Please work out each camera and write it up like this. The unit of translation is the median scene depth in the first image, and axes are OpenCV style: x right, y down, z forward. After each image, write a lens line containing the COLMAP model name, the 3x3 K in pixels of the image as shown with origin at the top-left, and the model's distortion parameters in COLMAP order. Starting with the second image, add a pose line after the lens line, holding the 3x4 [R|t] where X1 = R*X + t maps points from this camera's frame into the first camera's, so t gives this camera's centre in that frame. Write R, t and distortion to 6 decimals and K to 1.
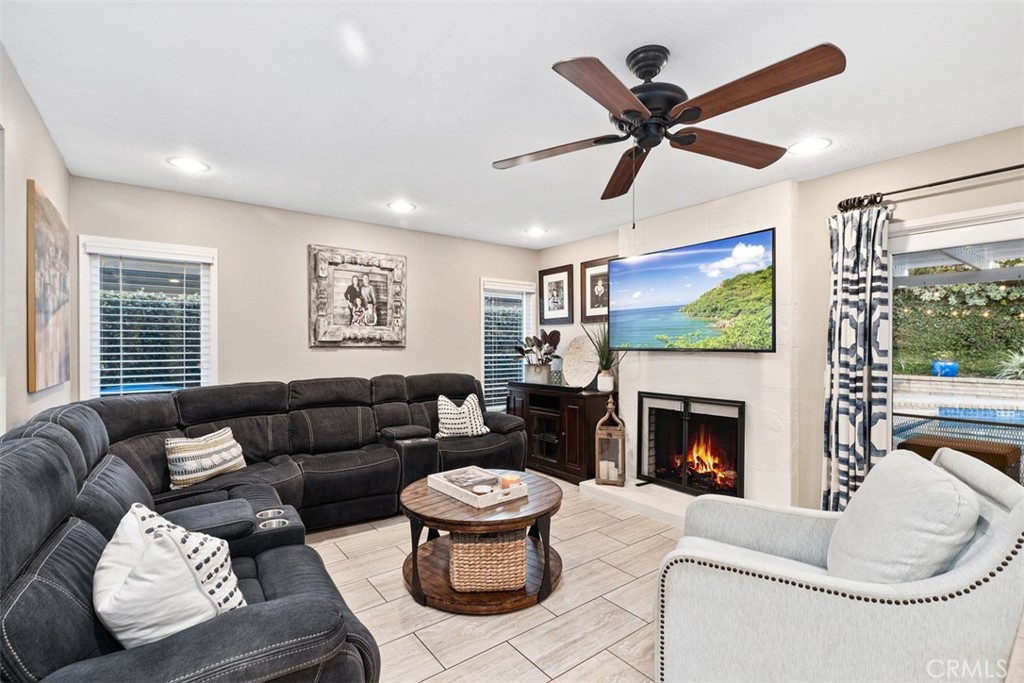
lens RADIAL K [[466.6, 0, 511.0], [0, 466.6, 348.0], [0, 0, 1]] dist [0.006771, -0.000409]
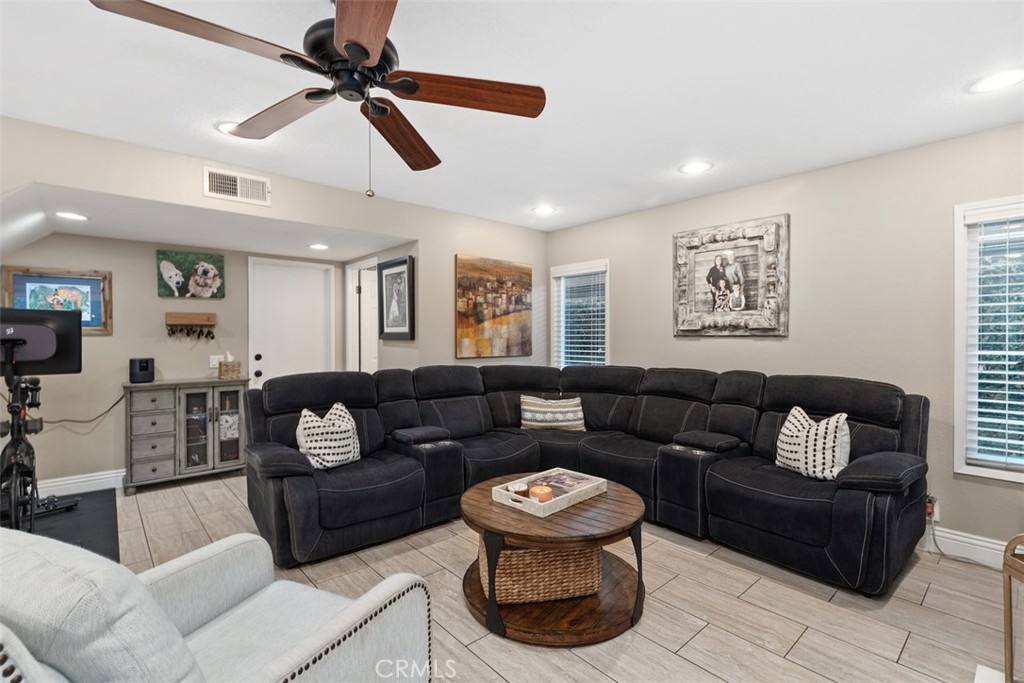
lens RADIAL K [[468.0, 0, 510.0], [0, 468.0, 341.2], [0, 0, 1]] dist [0.009342, -0.000323]
pose [[0.076384, 0.011498, -0.997012, 0.533001], [-0.002719, 0.999932, 0.011323, -0.001543], [0.997075, 0.001846, 0.076410, 0.557577]]
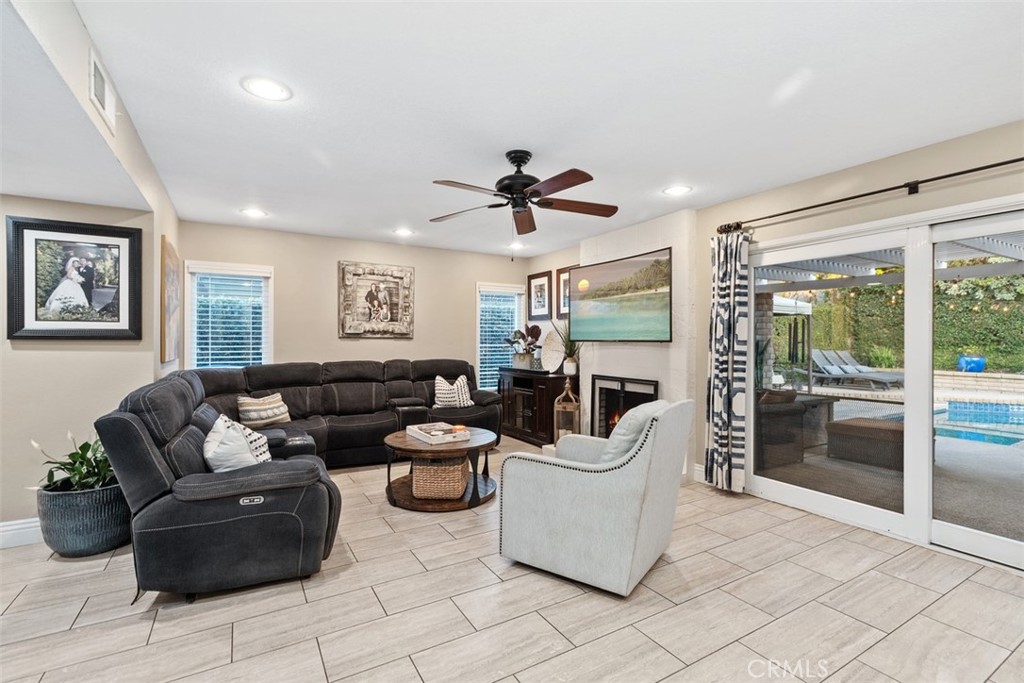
lens RADIAL K [[468.0, 0, 510.0], [0, 468.0, 341.2], [0, 0, 1]] dist [0.009342, -0.000323]
pose [[0.993400, 0.004471, -0.114613, 0.203575], [-0.004793, 0.999985, -0.002534, 0.009216], [0.114600, 0.003067, 0.993407, -0.268109]]
